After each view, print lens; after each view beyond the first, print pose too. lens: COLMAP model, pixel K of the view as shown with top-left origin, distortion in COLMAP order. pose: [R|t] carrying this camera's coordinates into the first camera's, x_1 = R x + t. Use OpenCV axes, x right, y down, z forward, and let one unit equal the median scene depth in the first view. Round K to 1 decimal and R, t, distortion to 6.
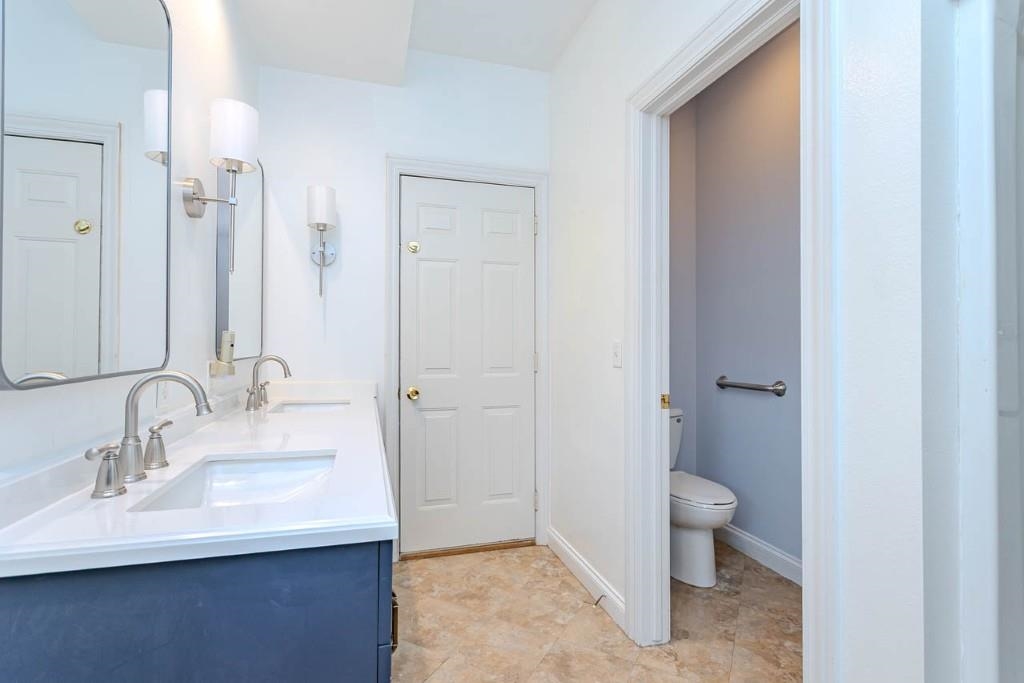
lens RADIAL K [[487.7, 0, 511.9], [0, 487.7, 340.5], [0, 0, 1]] dist [0.002781, 0.000007]
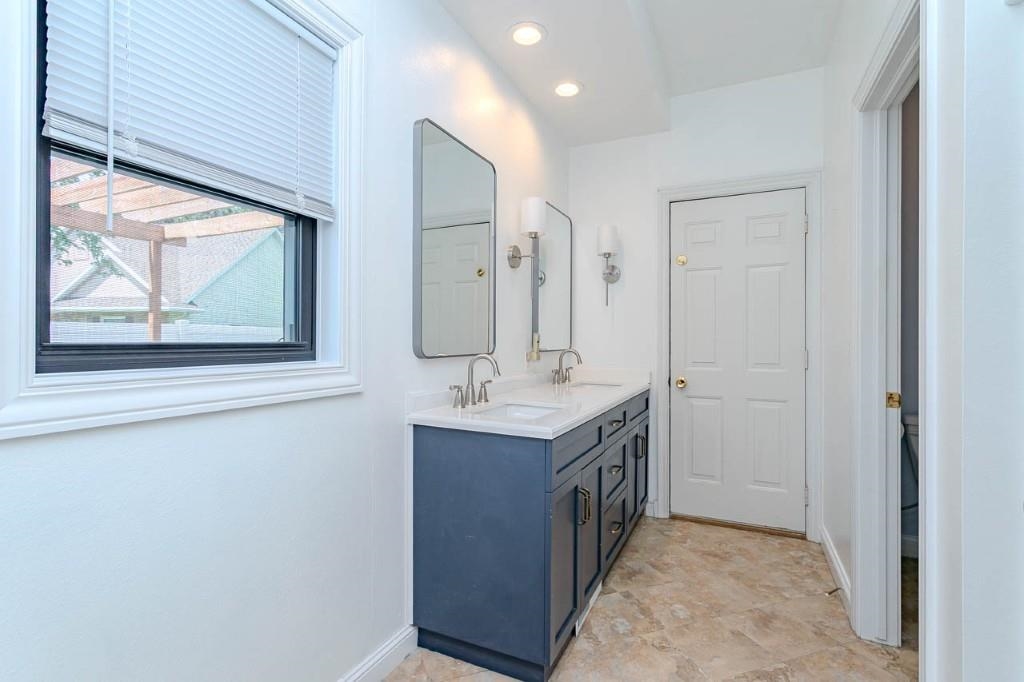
lens RADIAL K [[487.7, 0, 510.3], [0, 487.7, 340.3], [0, 0, 1]] dist [0.002781, 0.000007]
pose [[0.744926, -0.000698, -0.667147, 0.328493], [0.003824, 0.999987, 0.003224, -0.000703], [0.667137, -0.004953, 0.744919, -0.200422]]
